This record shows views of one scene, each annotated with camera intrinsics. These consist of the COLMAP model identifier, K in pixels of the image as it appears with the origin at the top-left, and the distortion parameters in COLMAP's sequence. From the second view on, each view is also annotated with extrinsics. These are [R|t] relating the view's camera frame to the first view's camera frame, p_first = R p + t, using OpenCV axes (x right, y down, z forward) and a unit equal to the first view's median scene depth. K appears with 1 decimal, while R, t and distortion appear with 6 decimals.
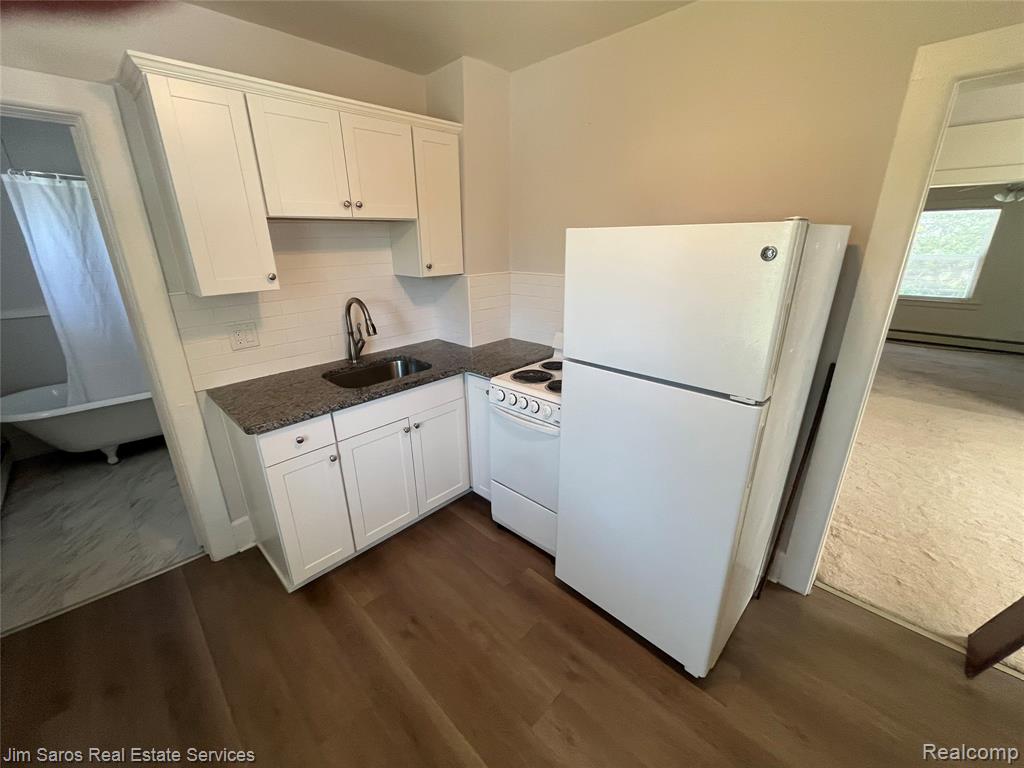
lens RADIAL K [[417.9, 0, 506.5], [0, 417.9, 386.4], [0, 0, 1]] dist [0.029545, 0.000094]
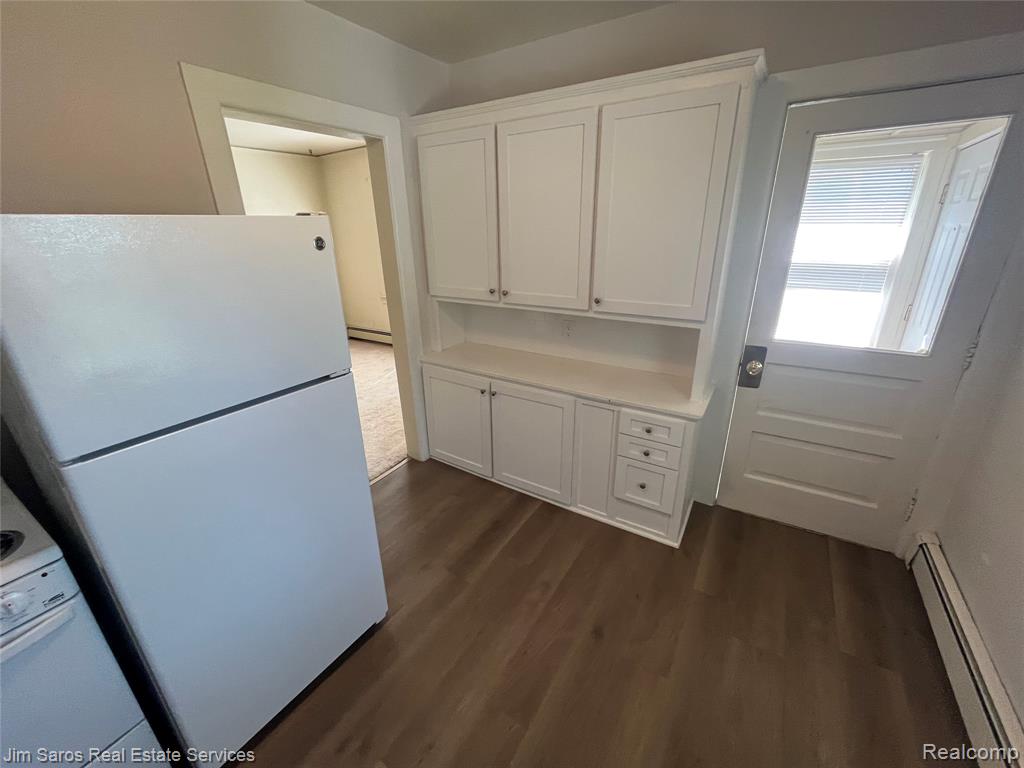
lens RADIAL K [[417.9, 0, 506.5], [0, 417.9, 386.4], [0, 0, 1]] dist [0.029545, 0.000094]
pose [[-0.198445, -0.336836, 0.920413, -0.489839], [0.345240, 0.854879, 0.387288, -0.185400], [-0.917294, 0.394619, -0.053357, 0.548948]]
